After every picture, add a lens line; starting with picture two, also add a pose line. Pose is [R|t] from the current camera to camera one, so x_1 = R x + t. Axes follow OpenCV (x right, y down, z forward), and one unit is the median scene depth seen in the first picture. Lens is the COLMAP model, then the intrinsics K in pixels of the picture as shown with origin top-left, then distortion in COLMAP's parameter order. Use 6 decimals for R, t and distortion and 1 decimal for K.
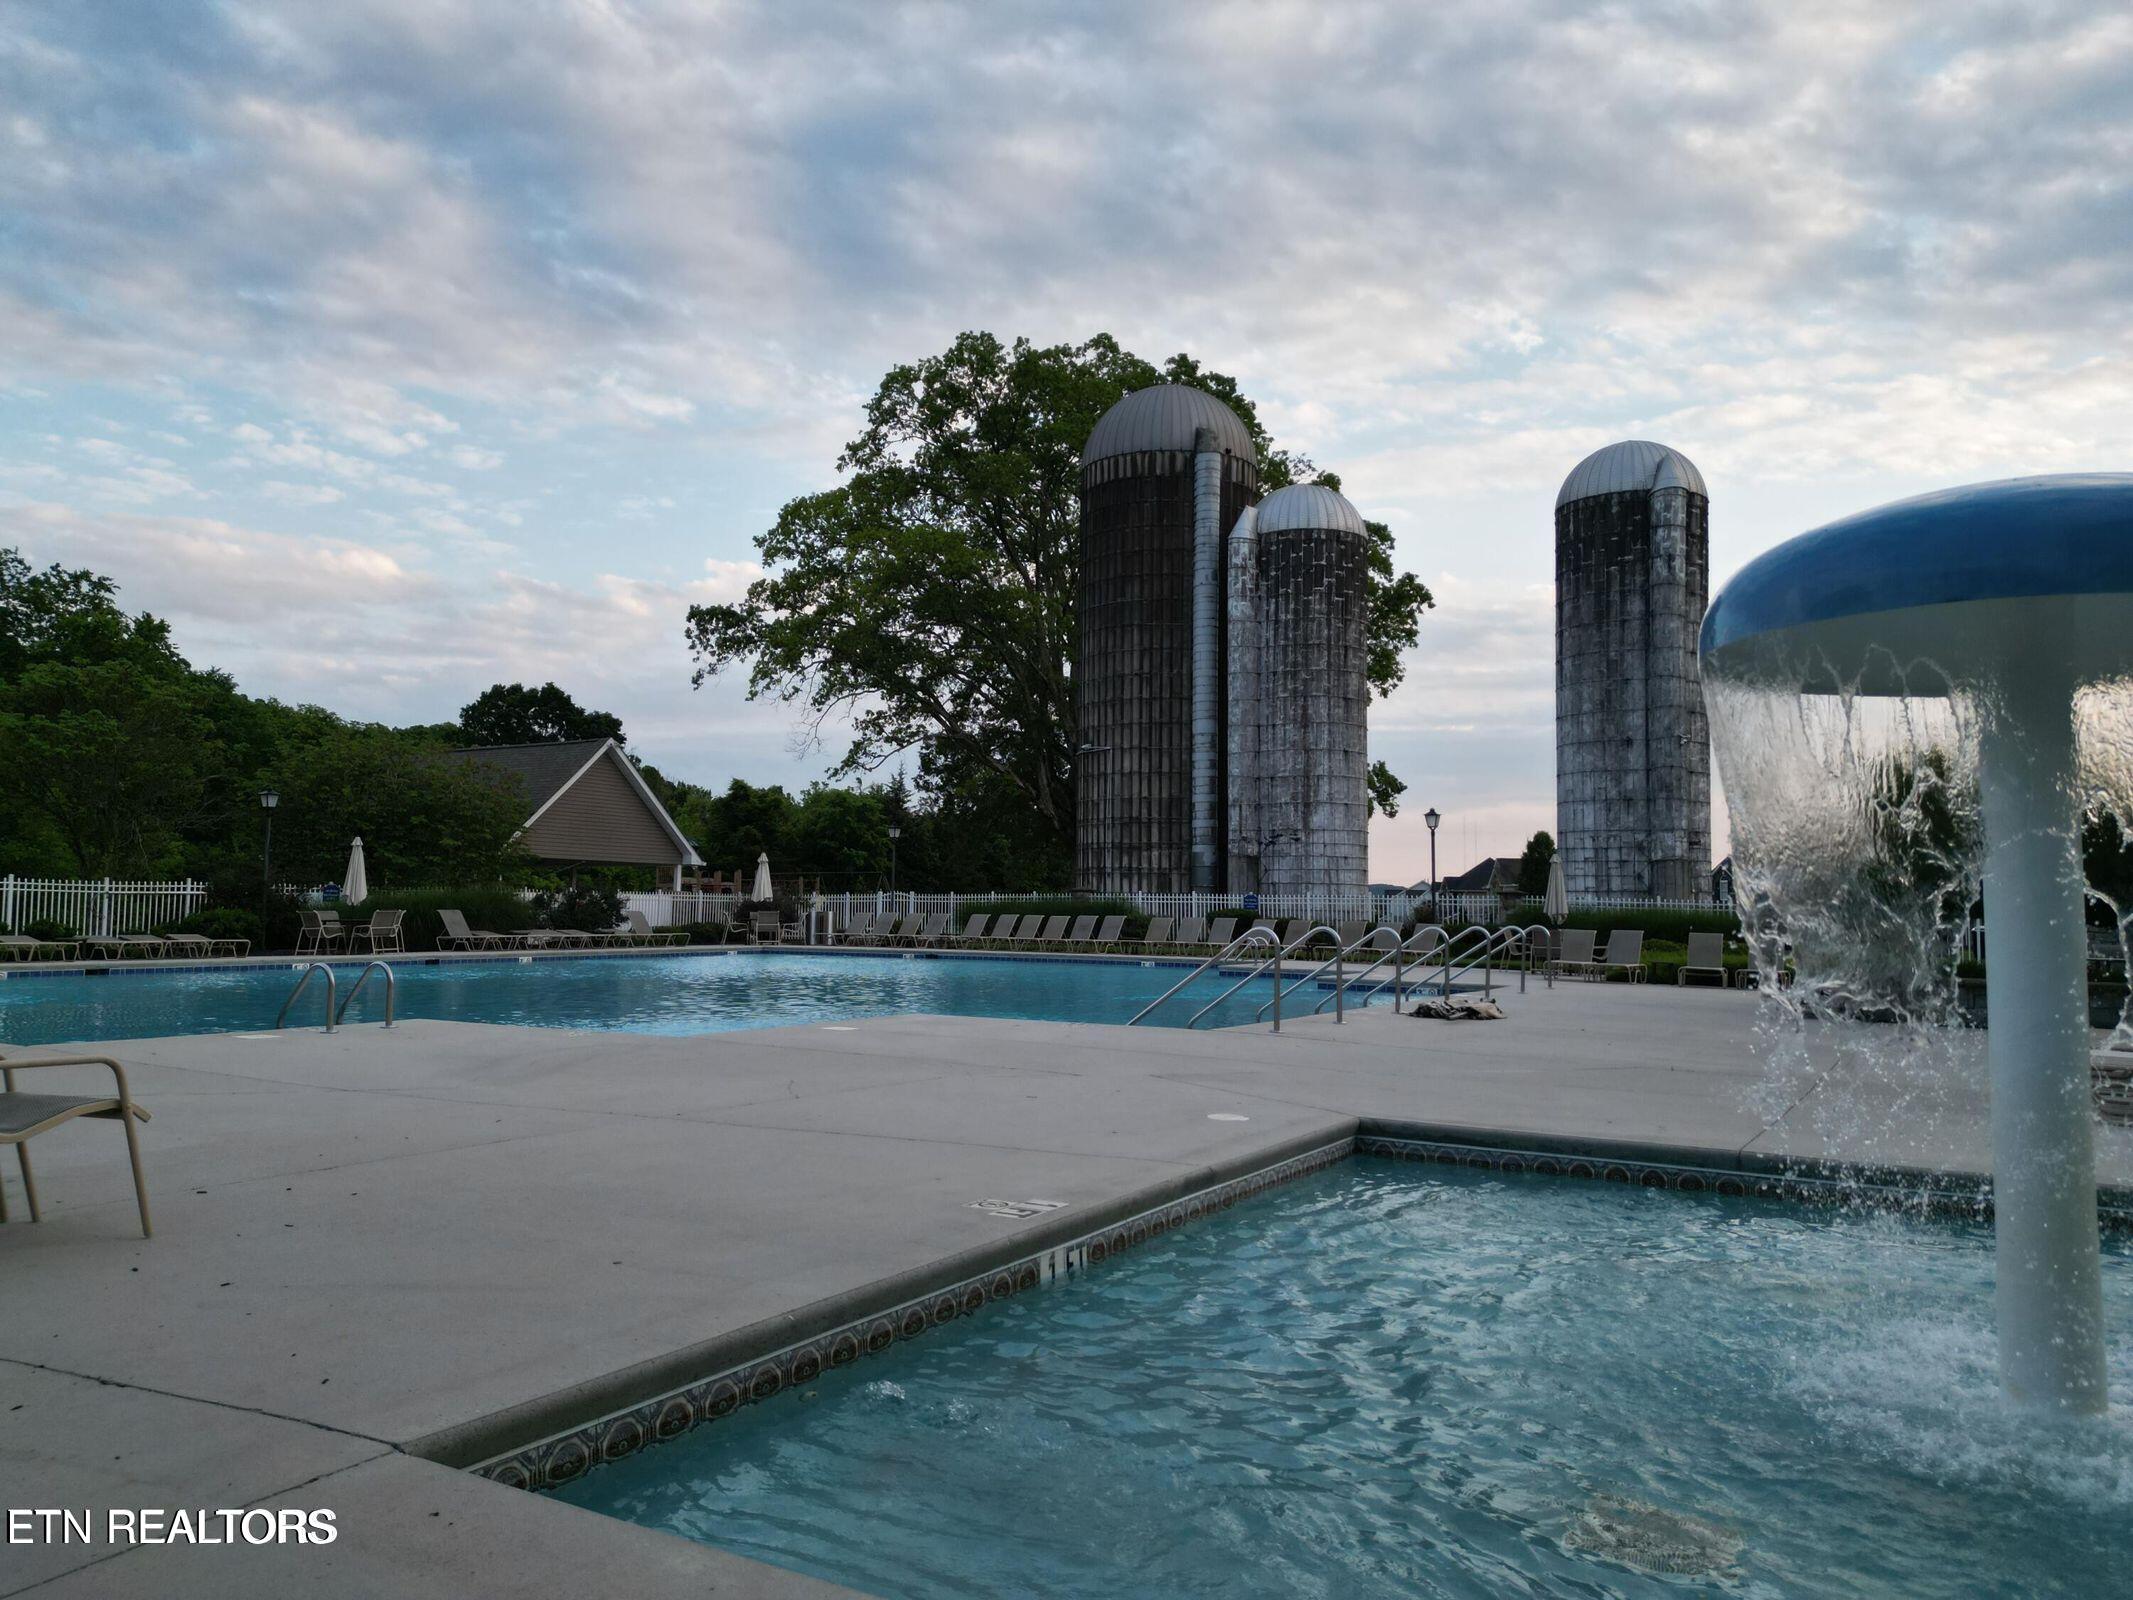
lens RADIAL K [[1455.2, 0, 1066.5], [0, 1455.2, 800.0], [0, 0, 1]] dist [0.005596, -0.006285]
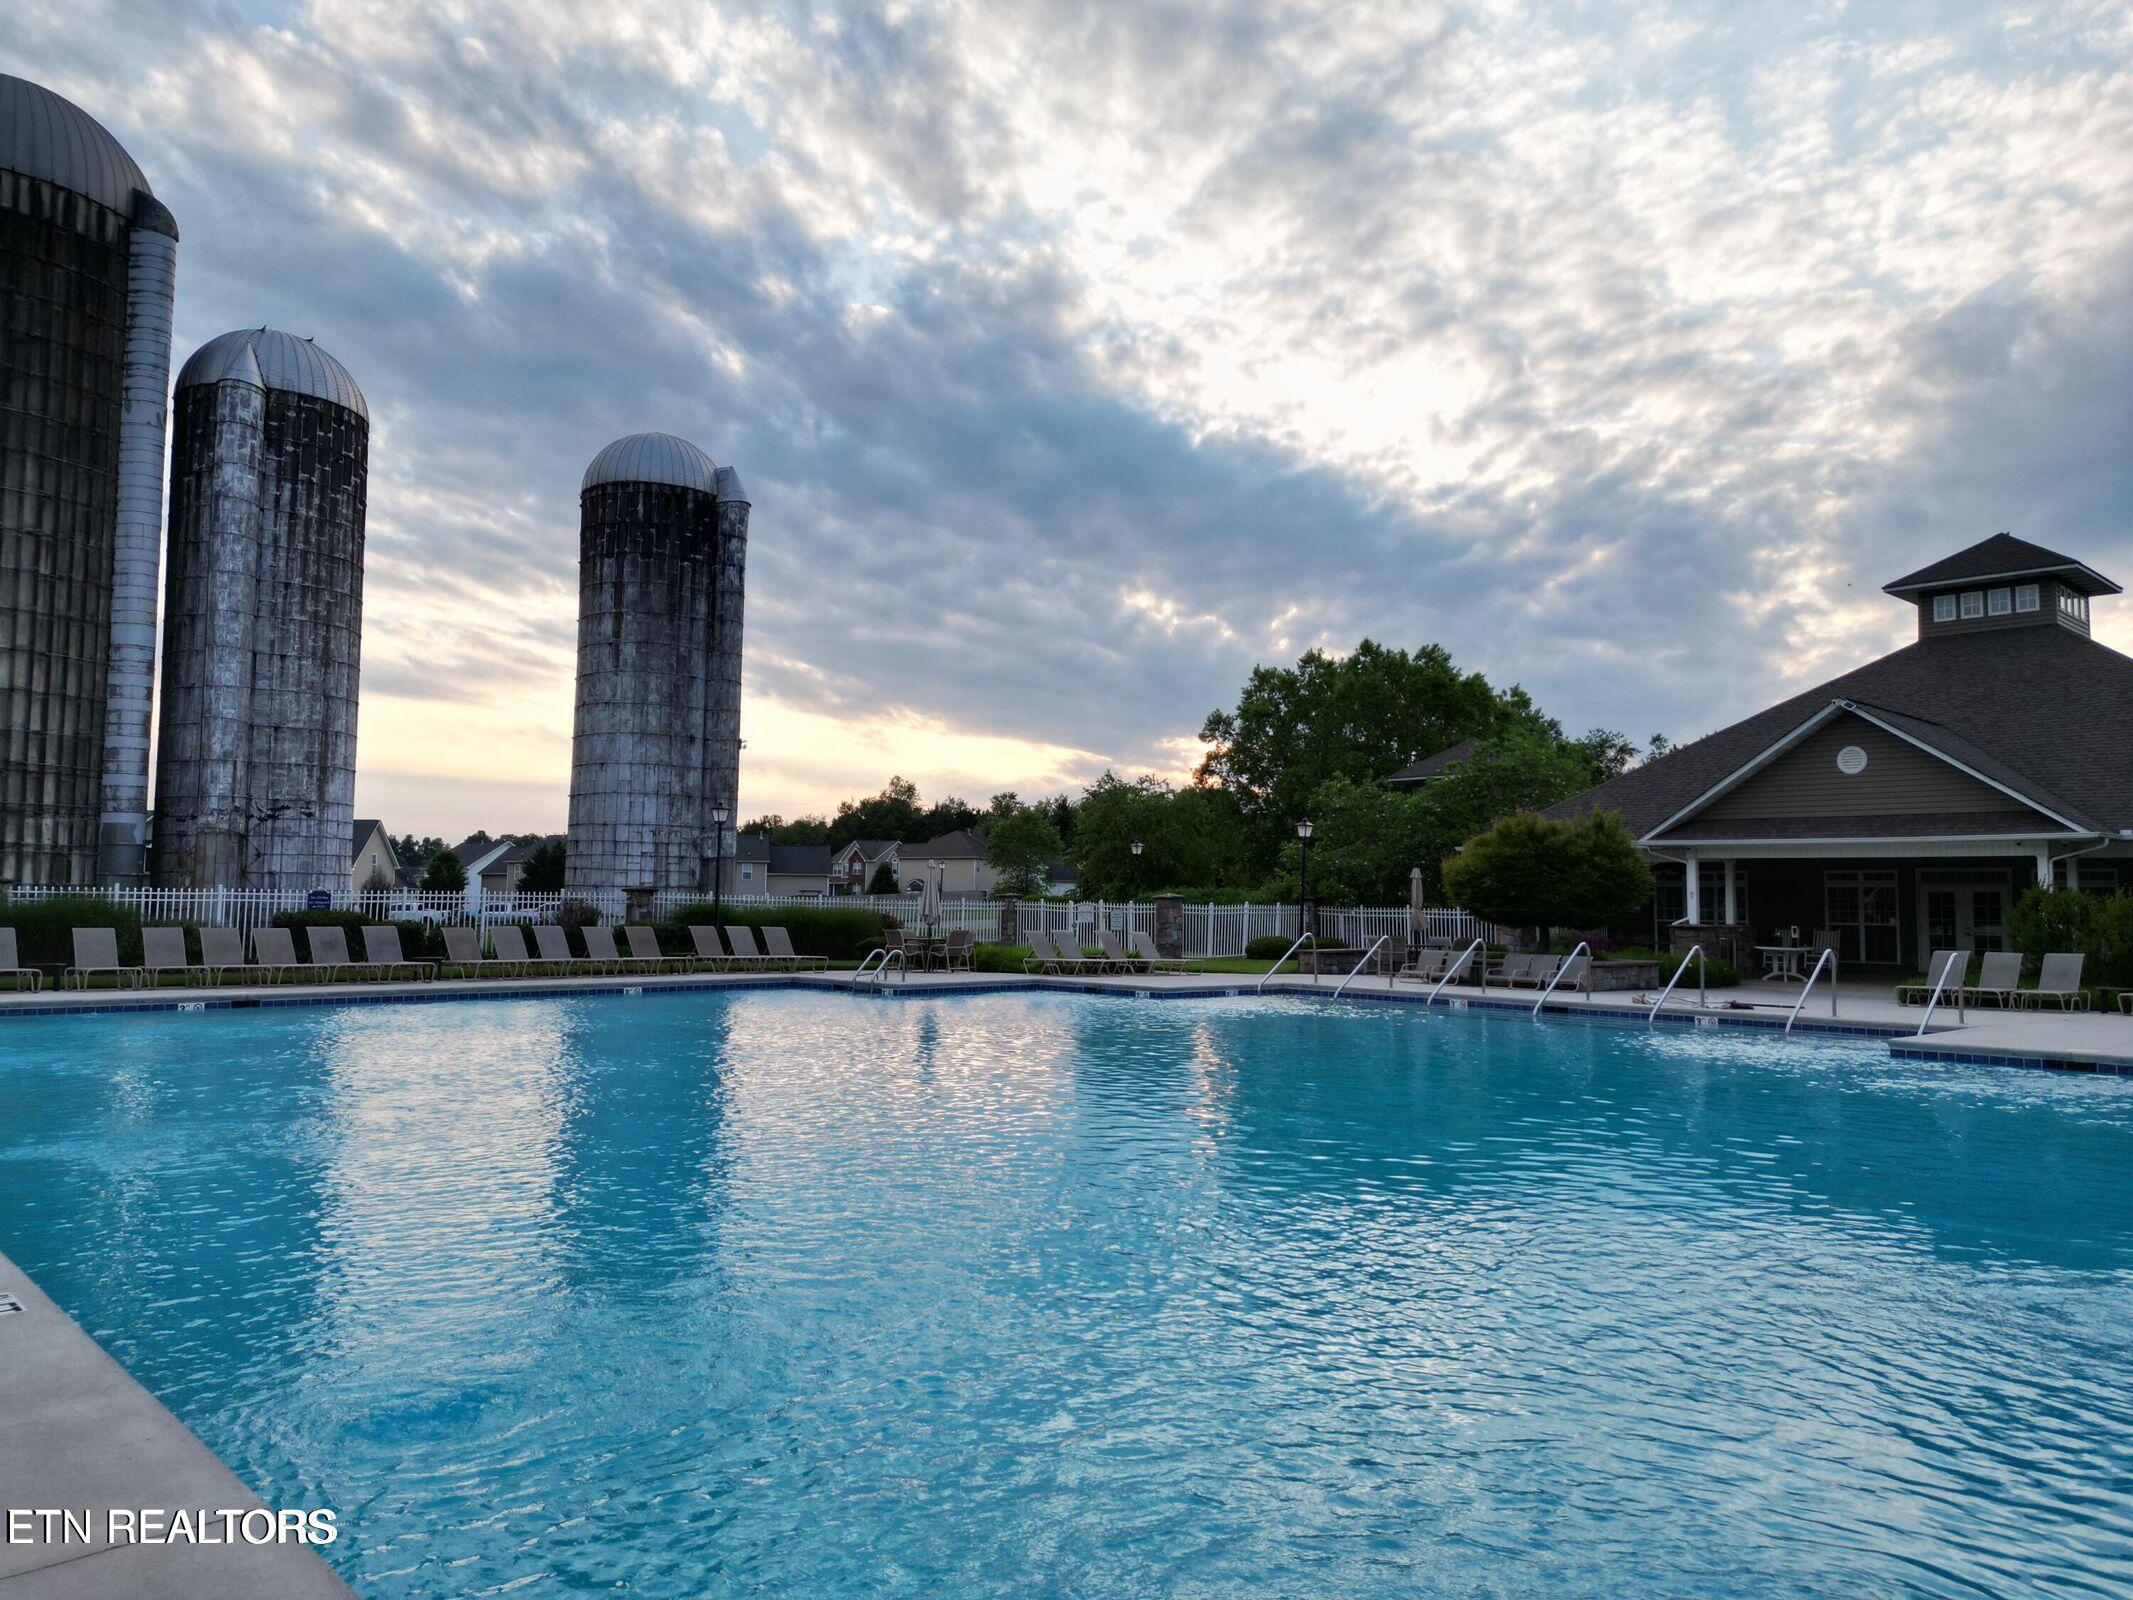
lens RADIAL K [[1455.2, 0, 1066.5], [0, 1455.2, 800.0], [0, 0, 1]] dist [0.005596, -0.006285]
pose [[0.258168, 0.060392, 0.964211, -0.455845], [-0.071808, 0.996483, -0.043186, 0.023843], [-0.963428, -0.058088, 0.261596, 0.427469]]
